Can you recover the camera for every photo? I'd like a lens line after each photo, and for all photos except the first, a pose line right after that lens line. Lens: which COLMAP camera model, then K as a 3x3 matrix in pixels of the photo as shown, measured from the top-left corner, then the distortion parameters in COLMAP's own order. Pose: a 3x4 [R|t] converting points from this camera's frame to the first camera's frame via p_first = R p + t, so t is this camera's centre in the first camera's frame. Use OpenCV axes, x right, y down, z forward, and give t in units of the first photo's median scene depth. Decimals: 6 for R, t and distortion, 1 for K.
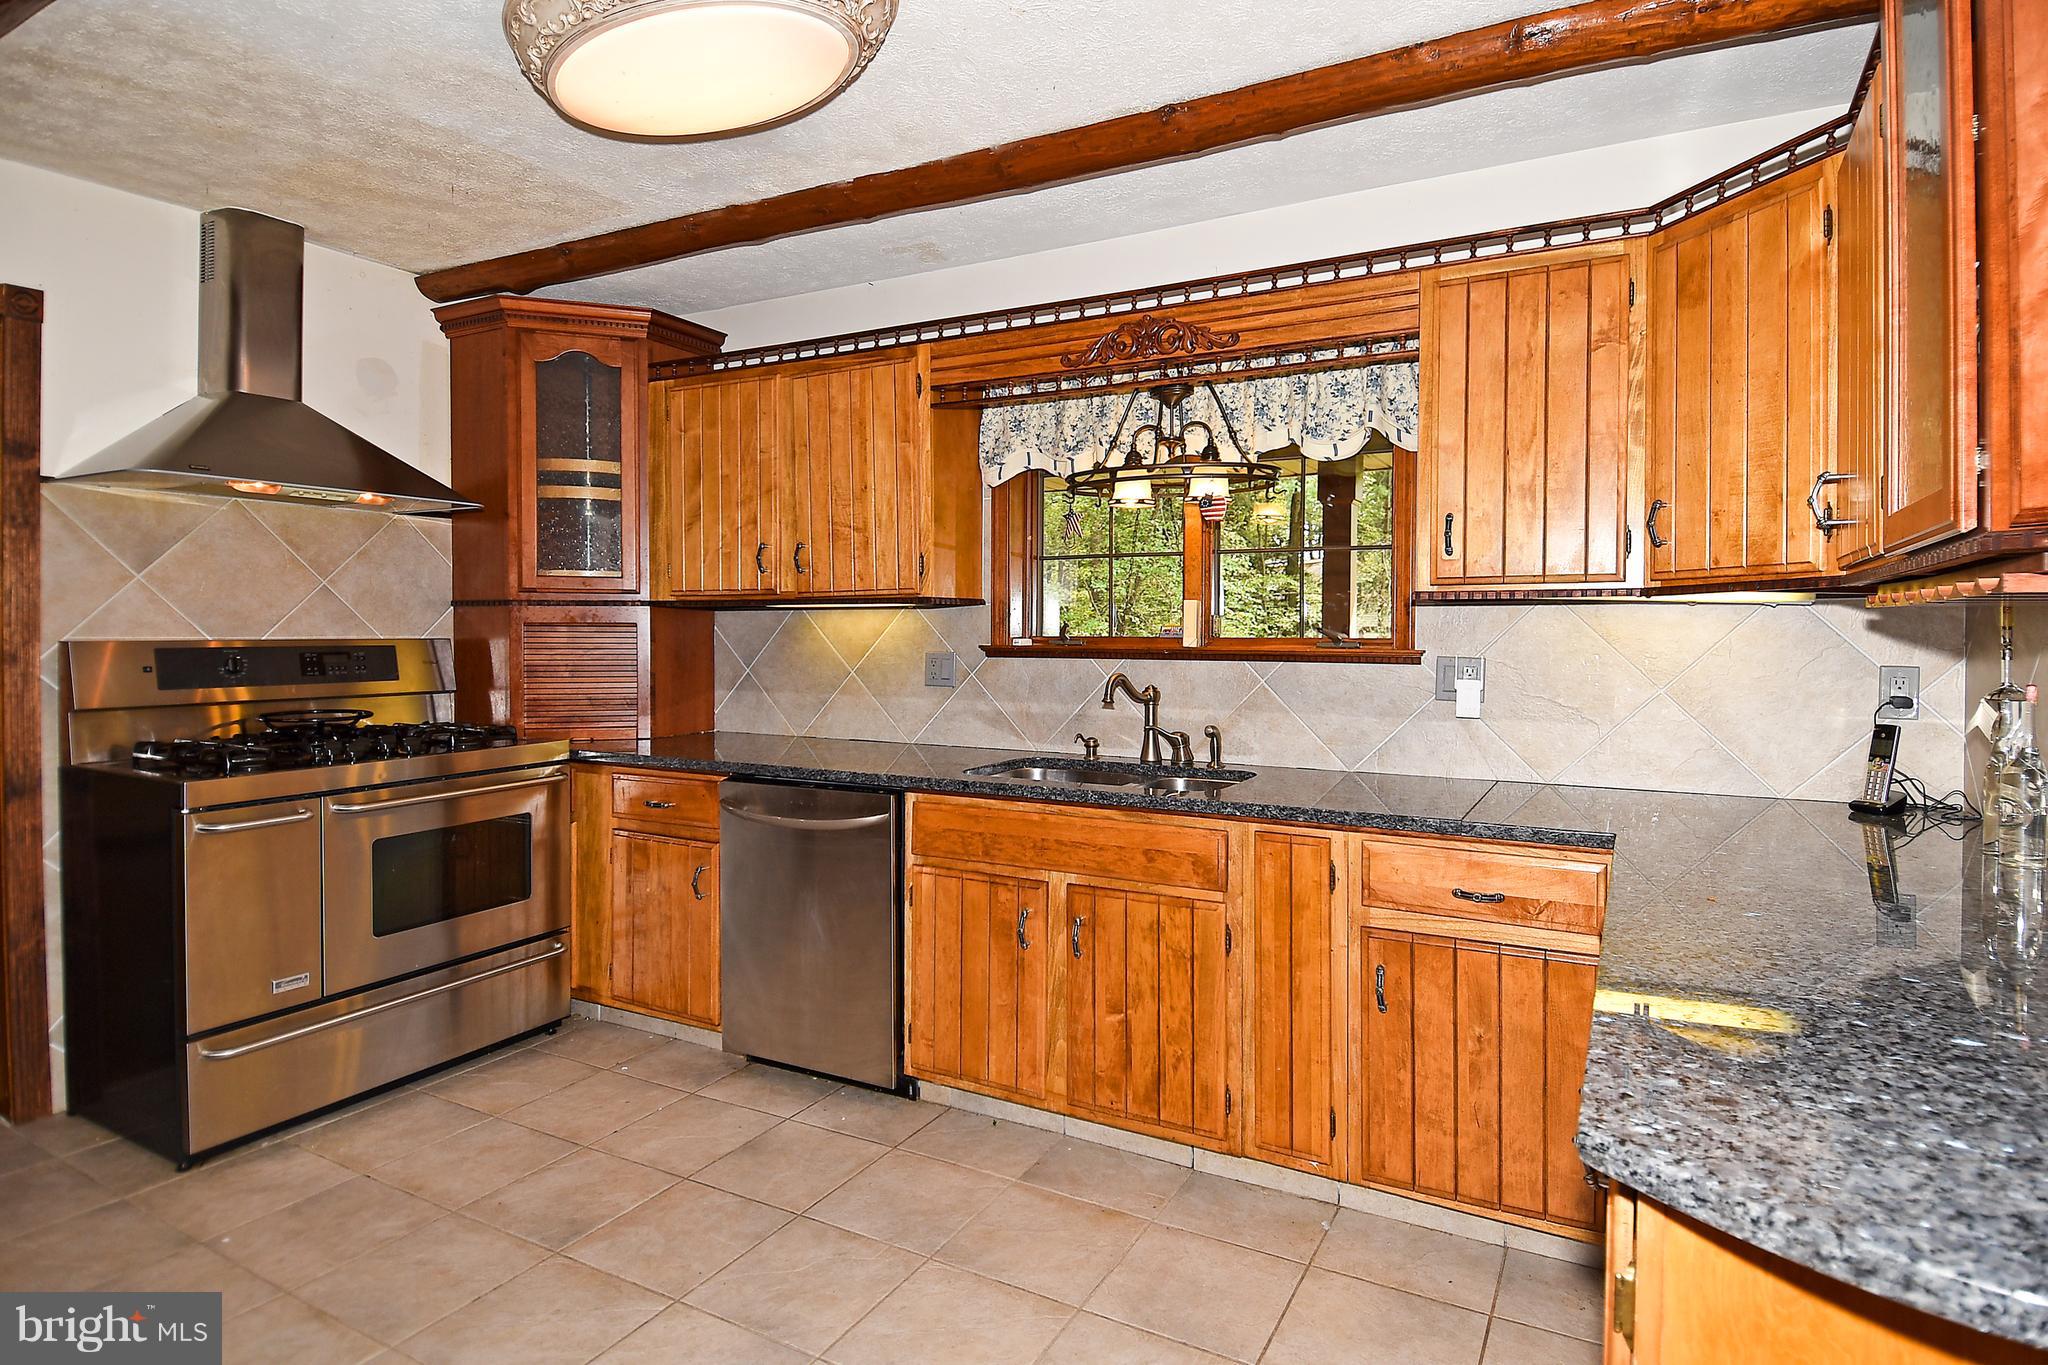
lens RADIAL K [[1081.1, 0, 1061.9], [0, 1081.1, 638.3], [0, 0, 1]] dist [0.072431, -0.064213]
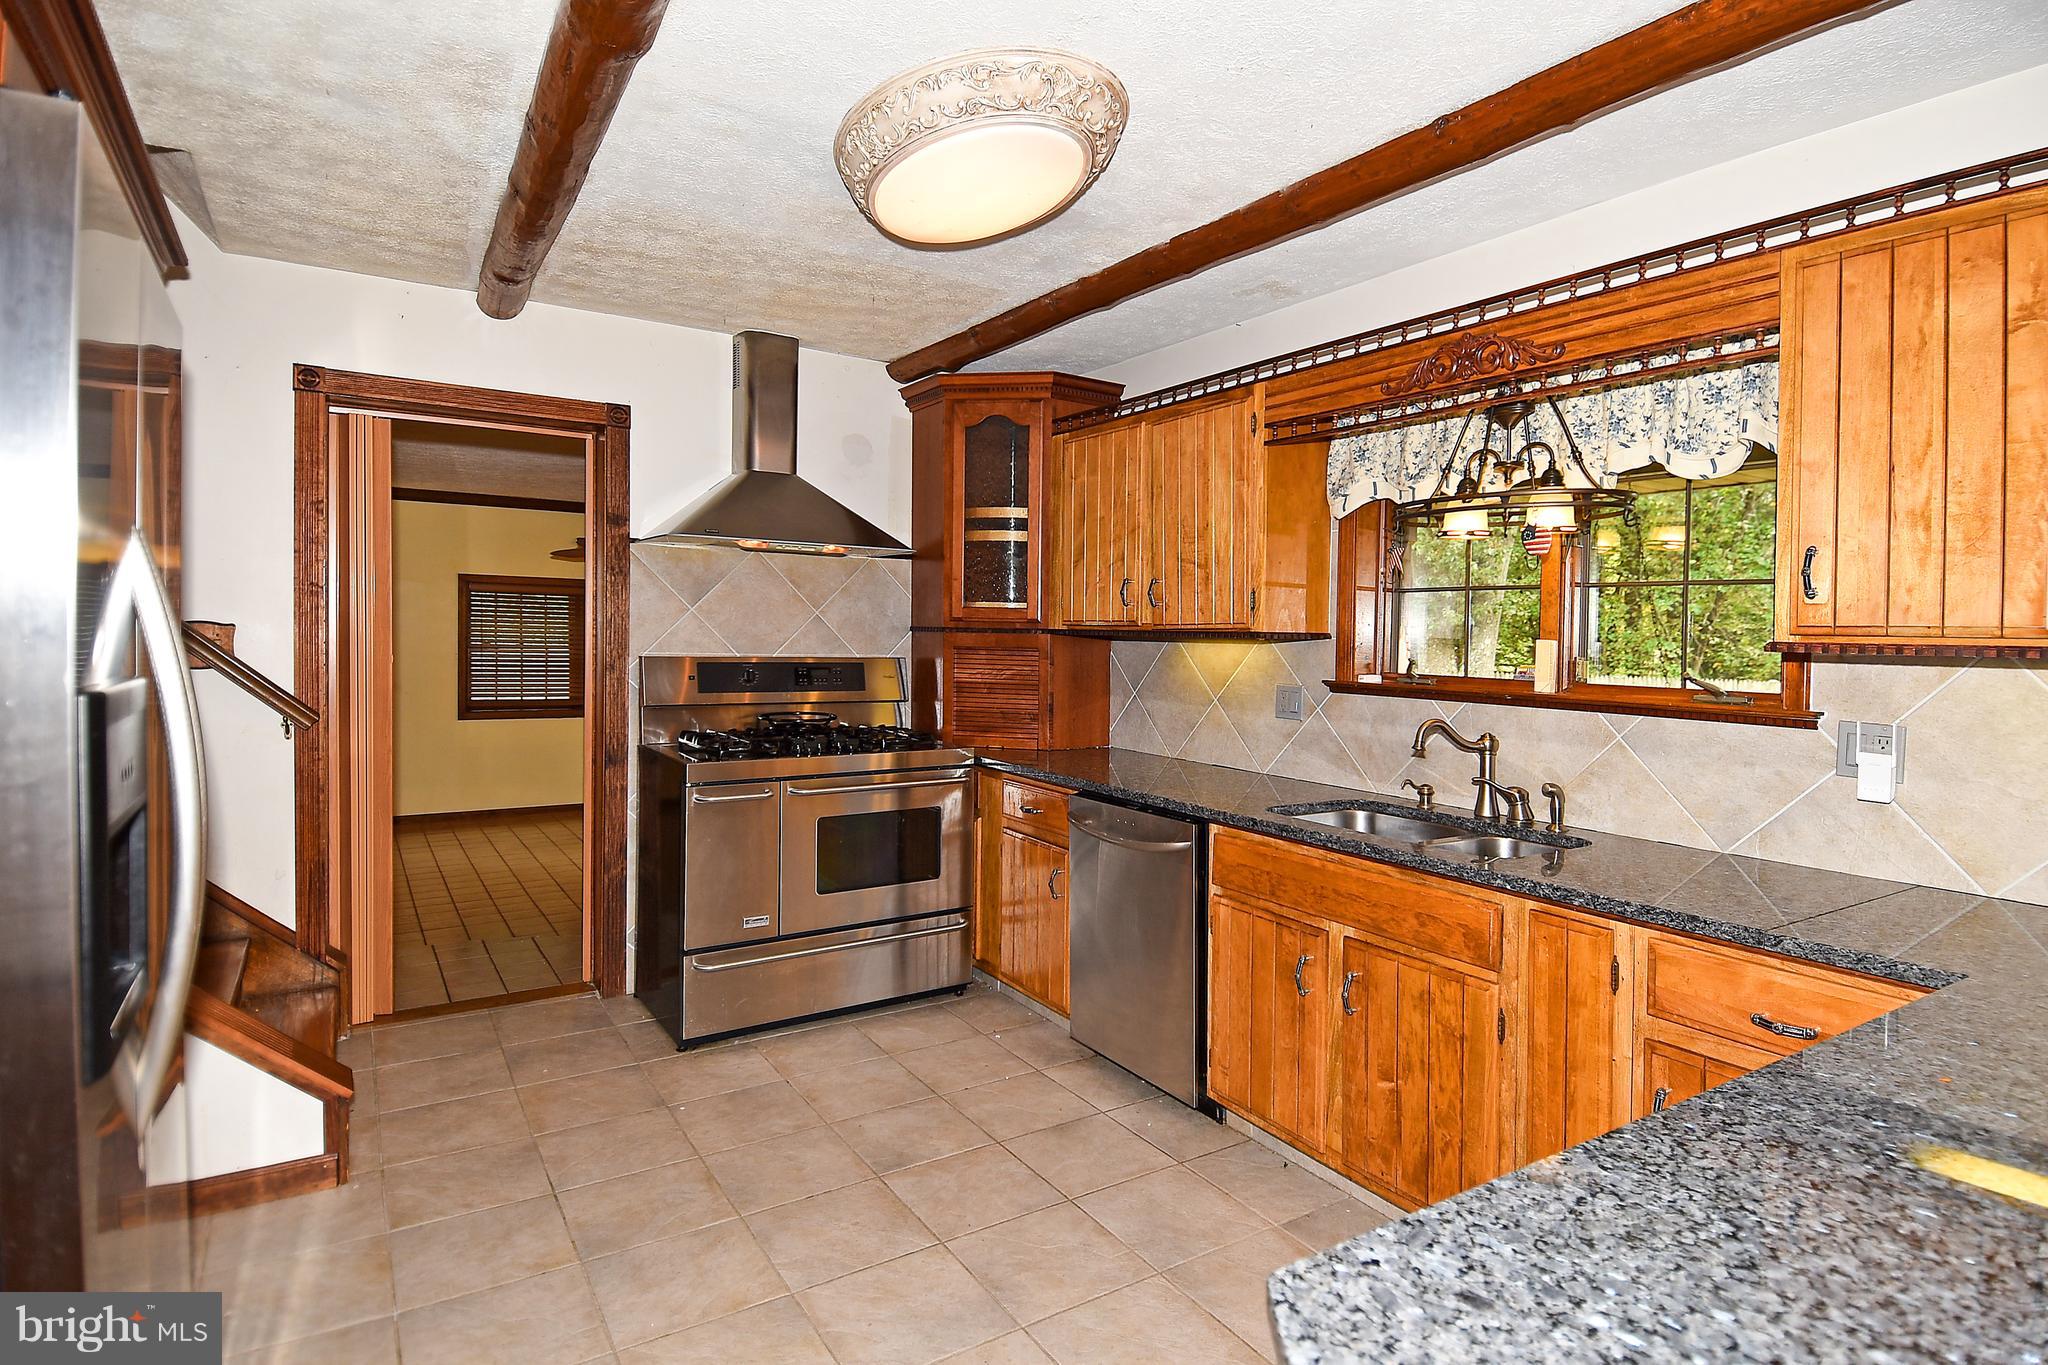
lens RADIAL K [[1080.1, 0, 1074.6], [0, 1080.1, 647.5], [0, 0, 1]] dist [0.067544, -0.064526]
pose [[0.883035, 0.023323, -0.468728, 0.220012], [-0.023909, 0.999703, 0.004700, -0.026774], [0.468699, 0.007057, 0.883330, 0.027947]]
